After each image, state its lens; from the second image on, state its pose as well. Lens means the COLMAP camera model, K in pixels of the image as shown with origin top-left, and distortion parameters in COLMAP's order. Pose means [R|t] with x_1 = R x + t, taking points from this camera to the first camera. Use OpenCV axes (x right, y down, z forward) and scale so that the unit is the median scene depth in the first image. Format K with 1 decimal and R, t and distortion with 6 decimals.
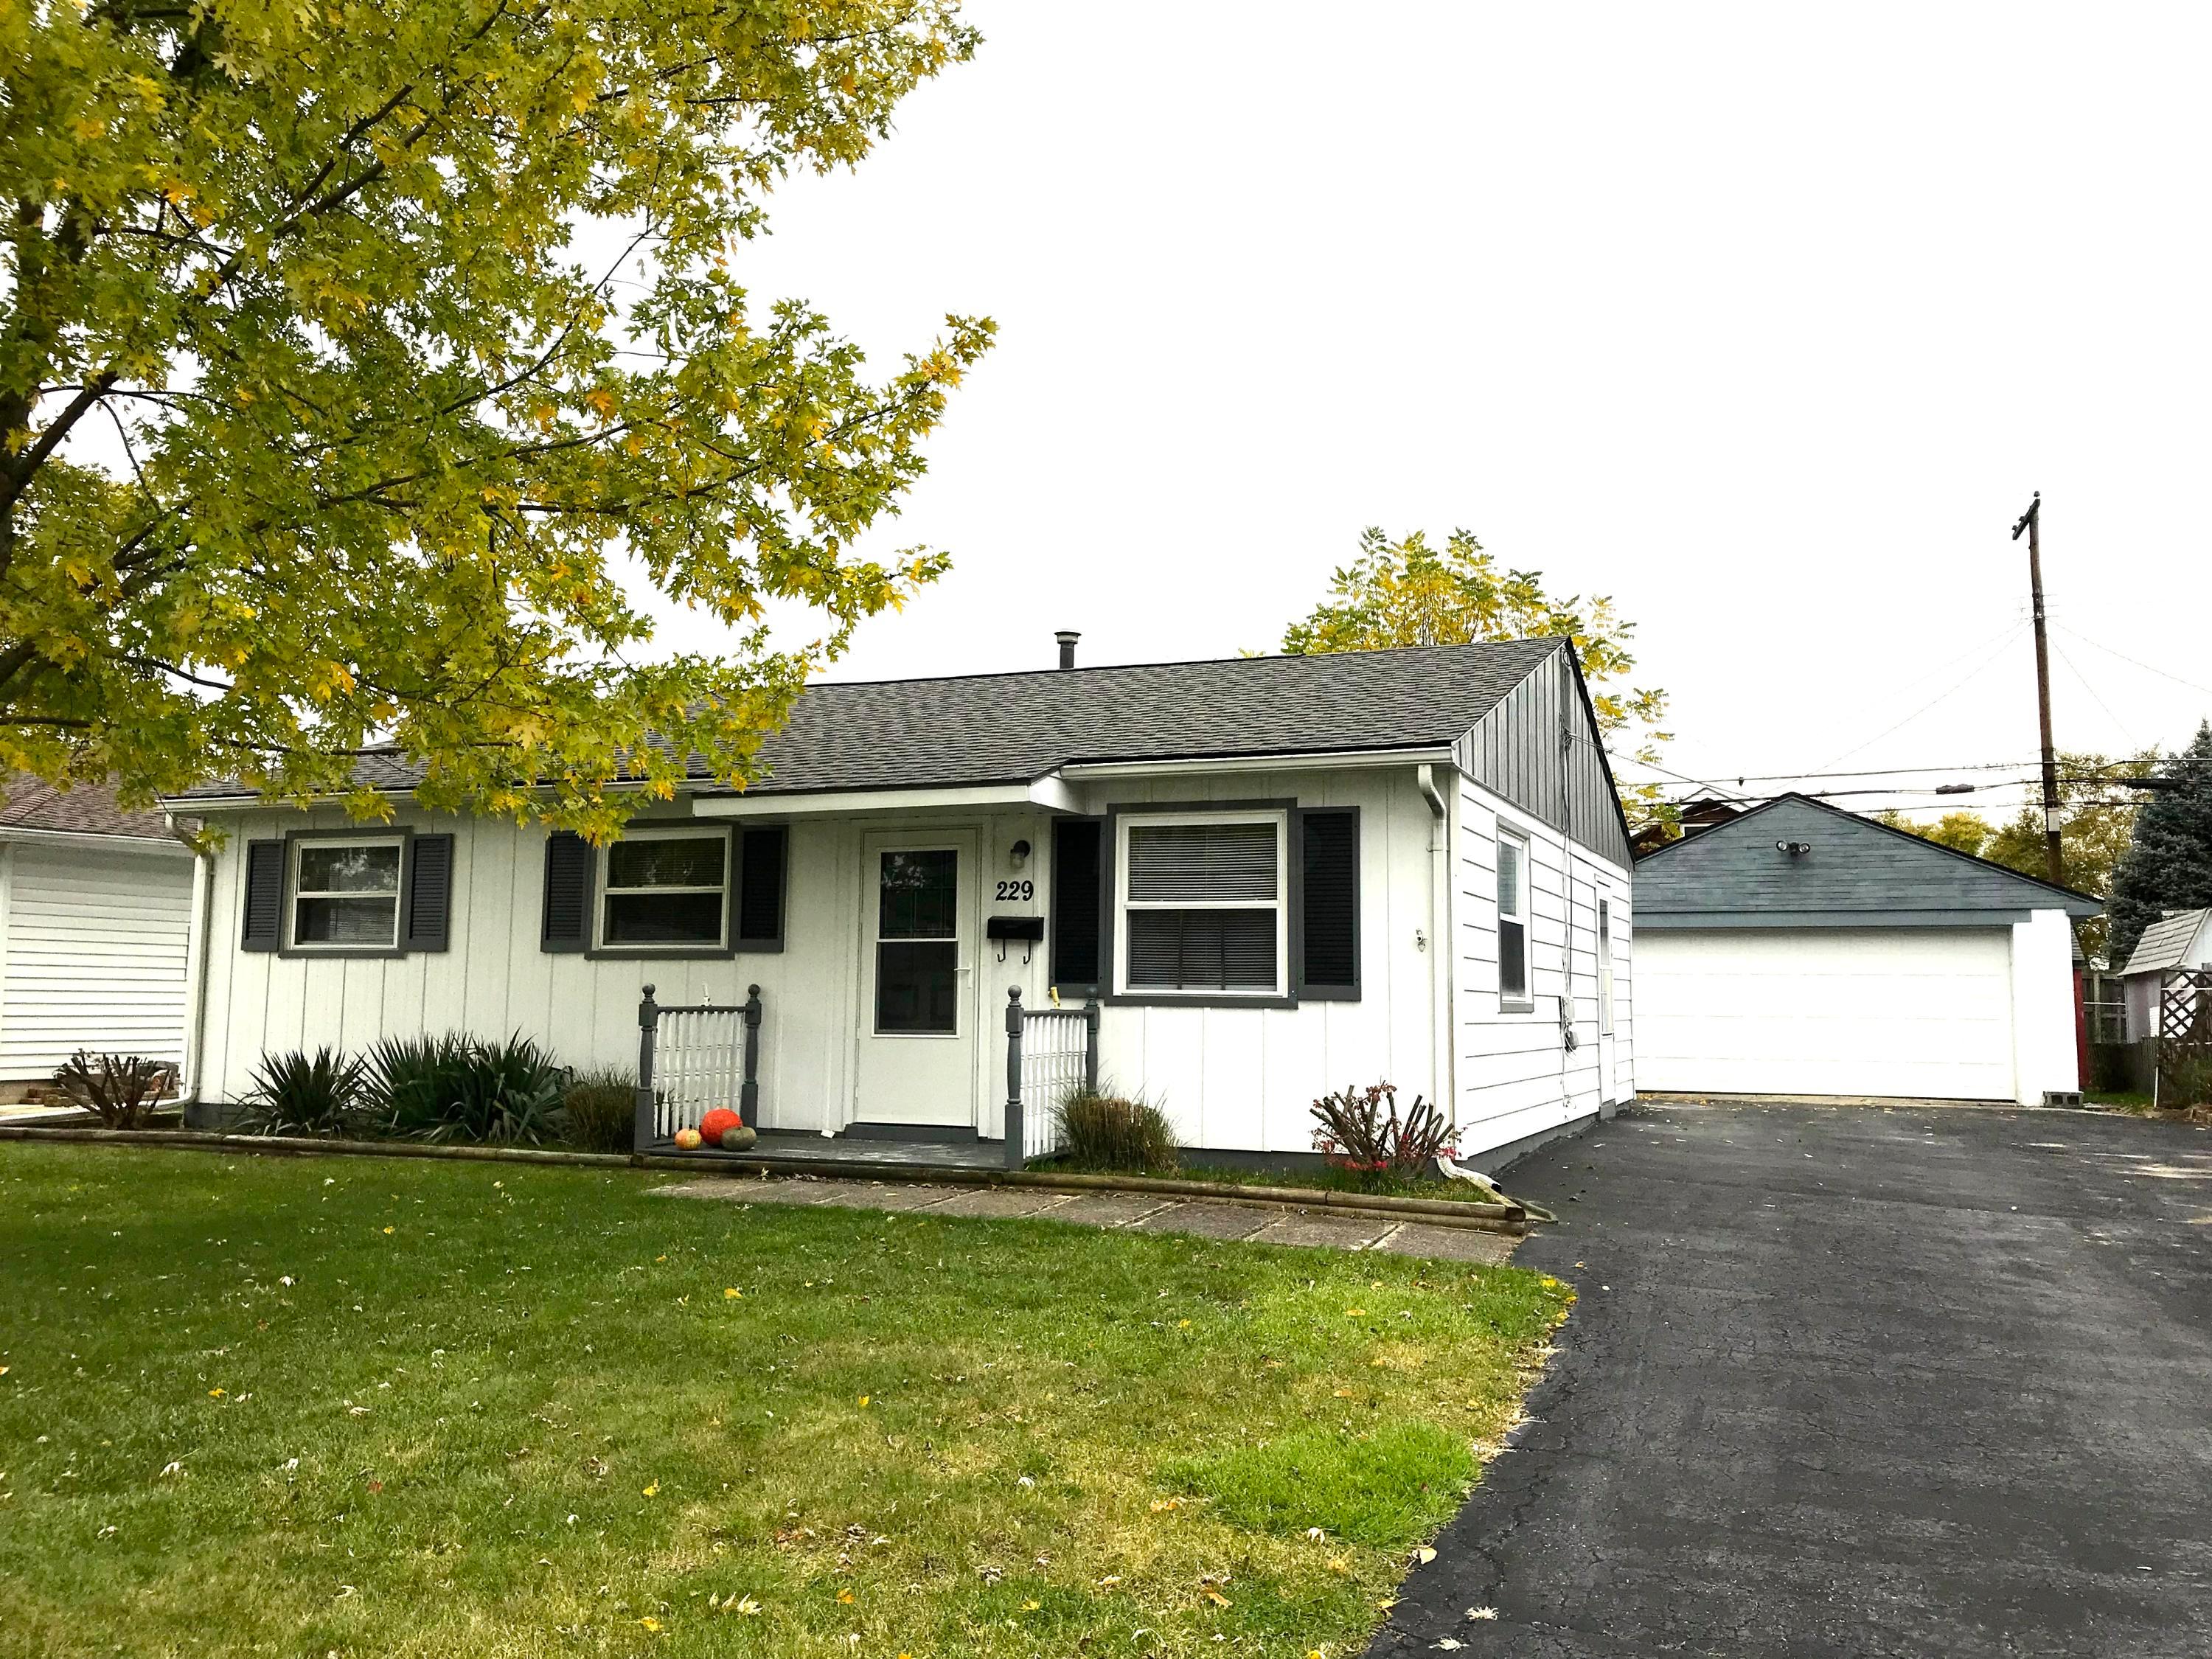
lens RADIAL K [[1820.6, 0, 1126.2], [0, 1820.6, 791.2], [0, 0, 1]] dist [0.045036, -0.042528]
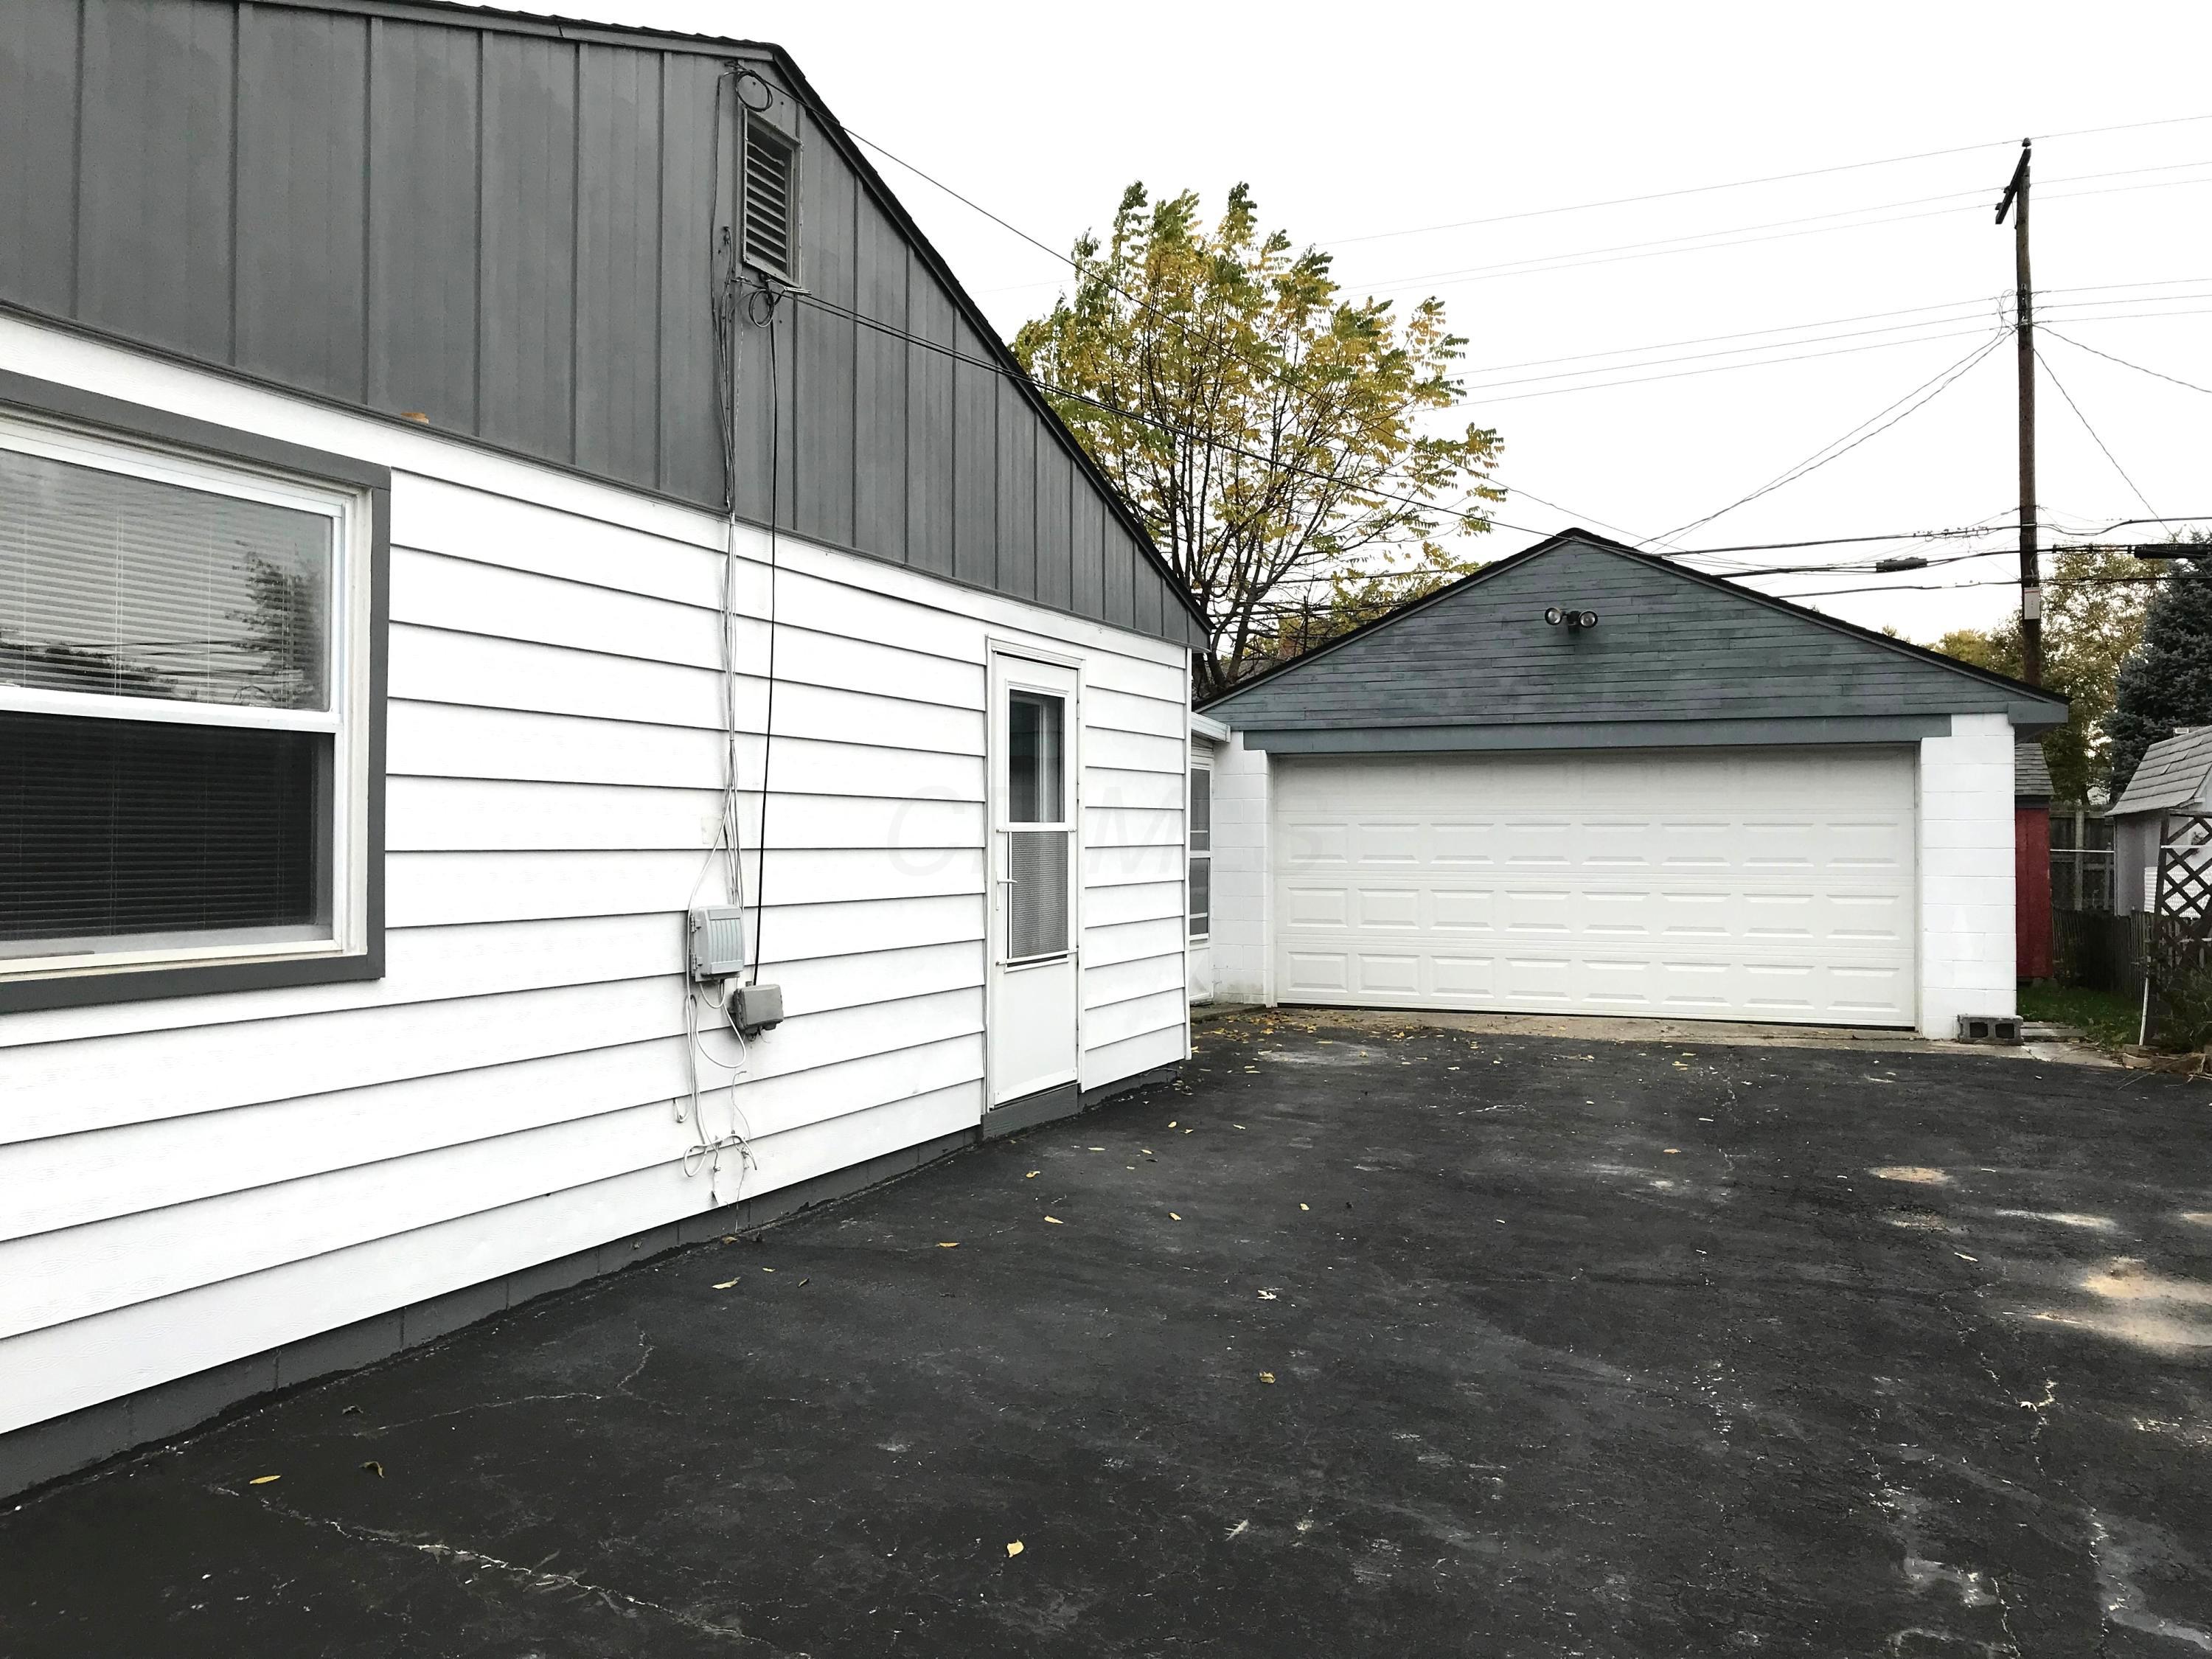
lens RADIAL K [[1820.6, 0, 1109.8], [0, 1820.6, 812.3], [0, 0, 1]] dist [0.045036, -0.042528]
pose [[0.999886, -0.007352, -0.013171, 0.224421], [0.008652, 0.994797, 0.101512, 0.032702], [0.012356, -0.101614, 0.994747, 0.394313]]
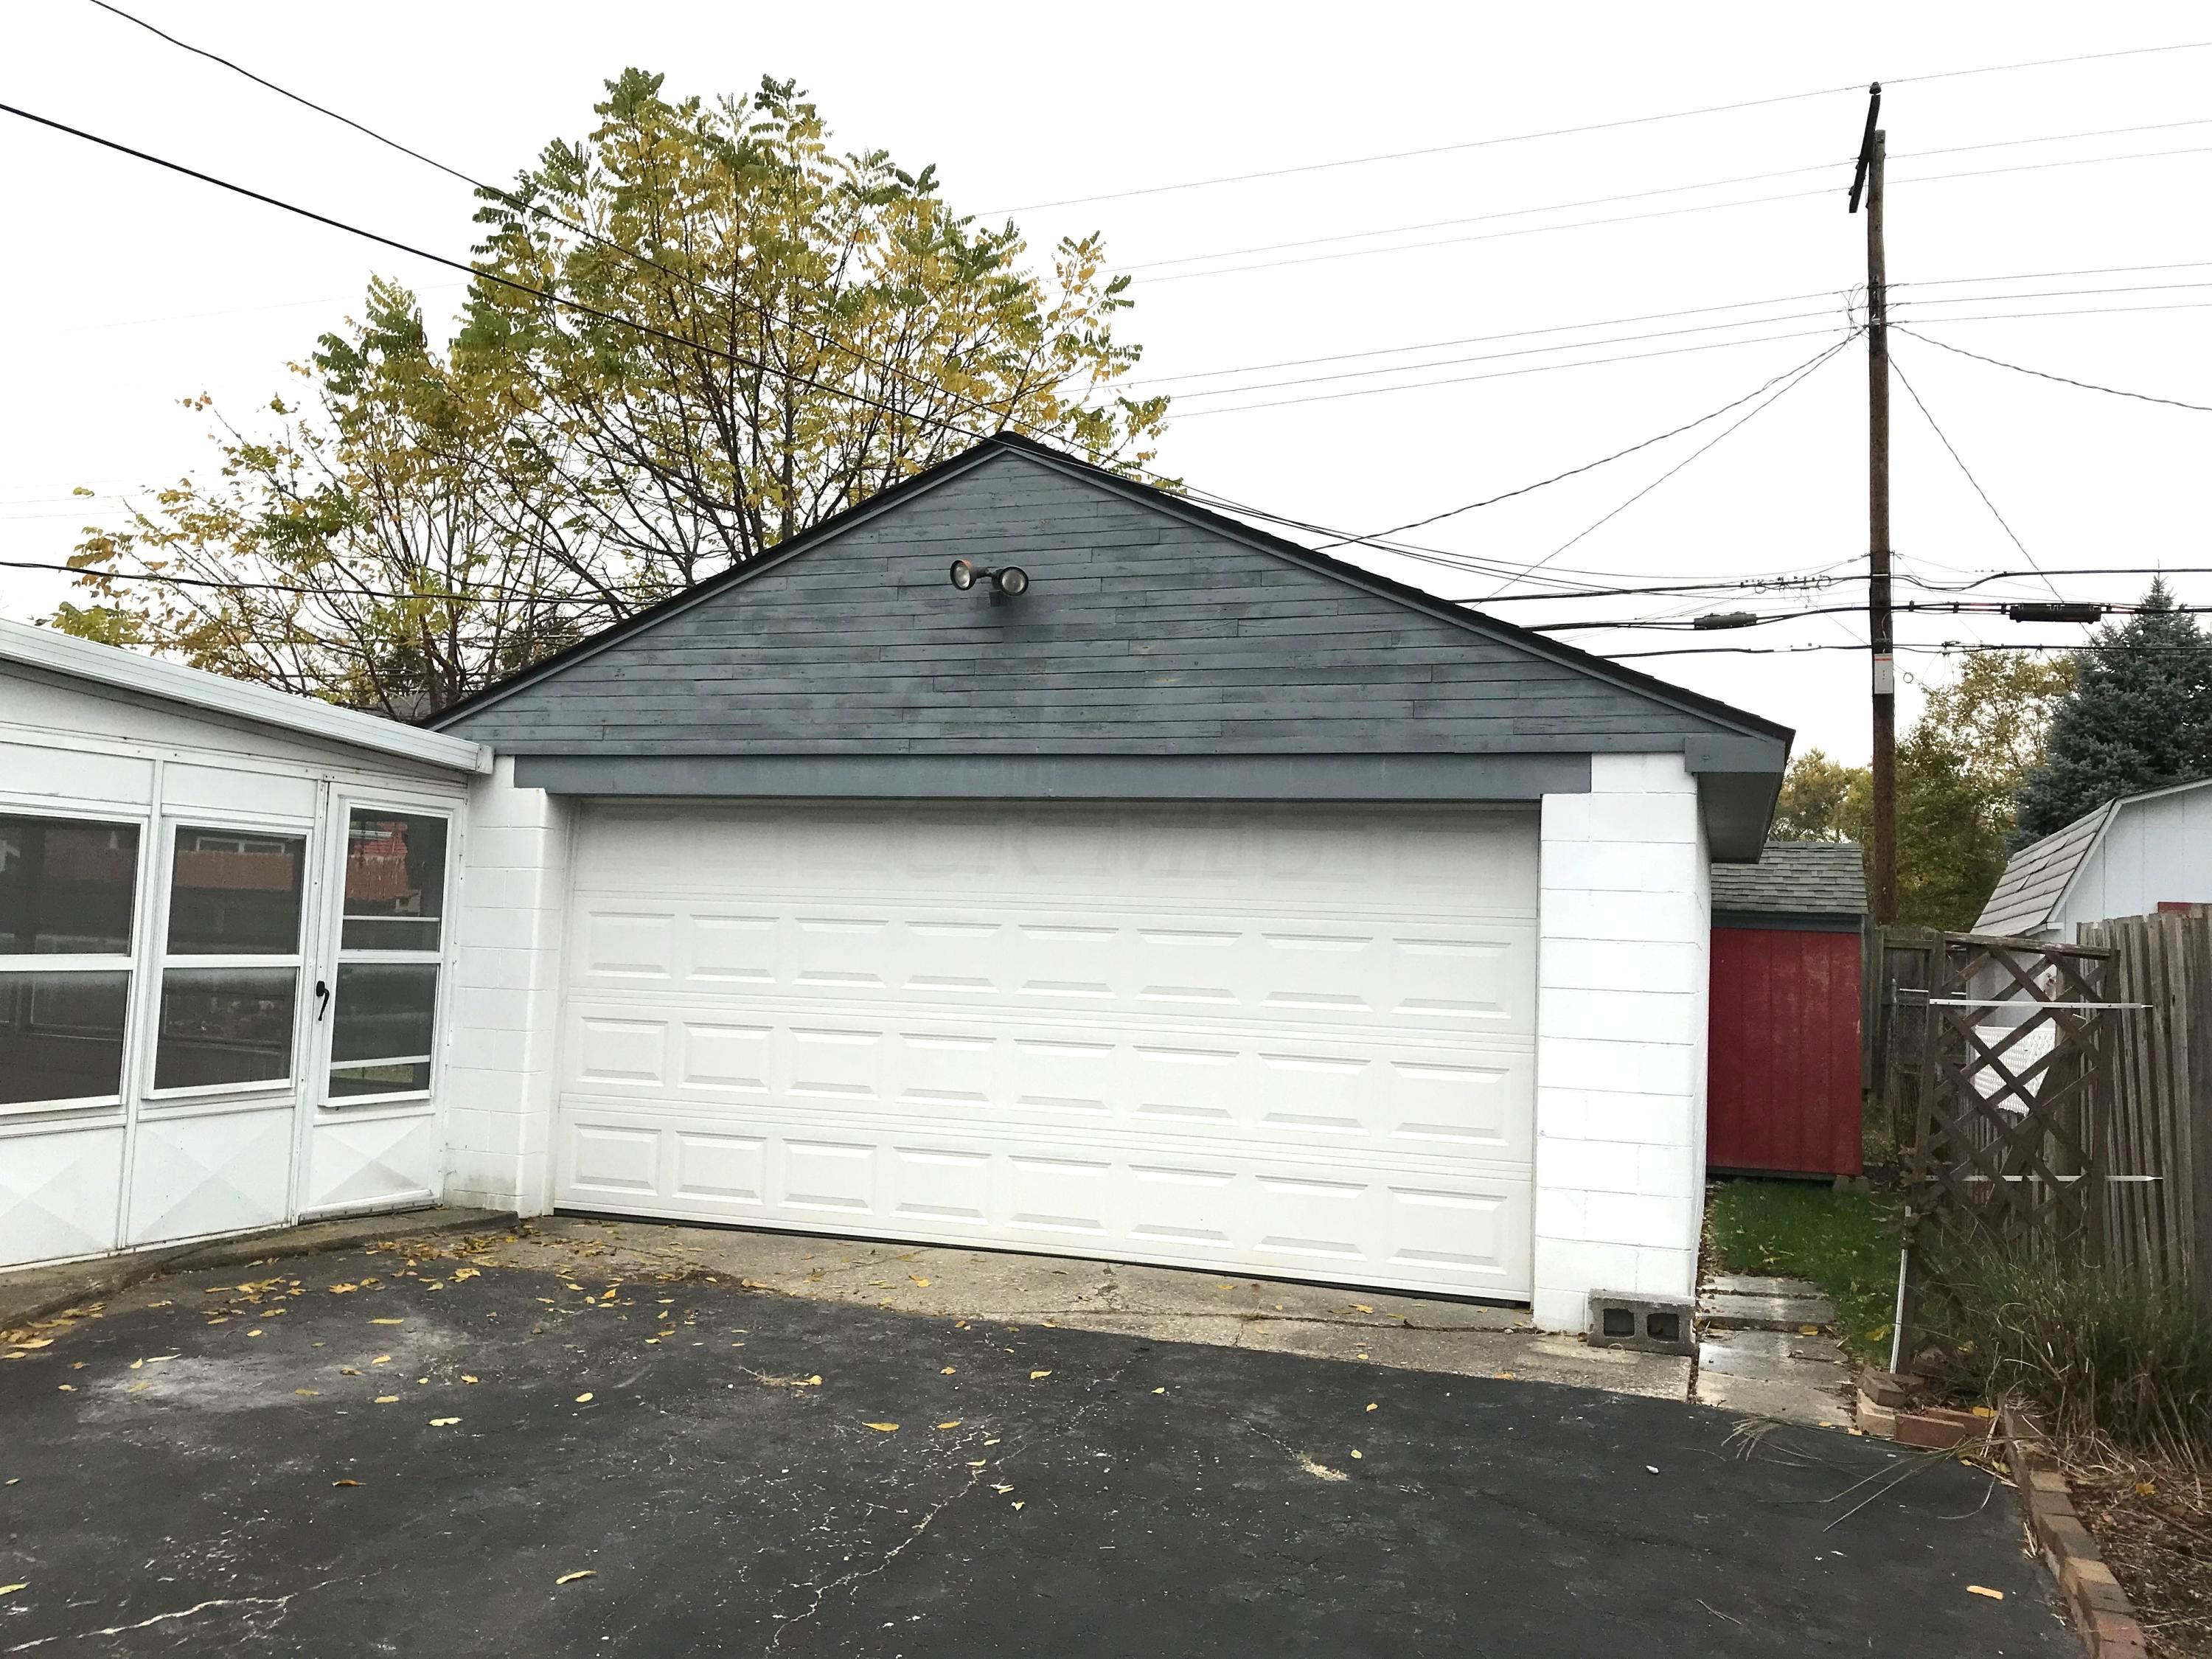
lens RADIAL K [[1820.6, 0, 1104.9], [0, 1820.6, 806.0], [0, 0, 1]] dist [0.045036, -0.042528]
pose [[0.999548, 0.028740, 0.008864, 0.398160], [-0.029097, 0.998645, 0.043151, 0.061368], [-0.007612, -0.043389, 0.999029, 0.656226]]
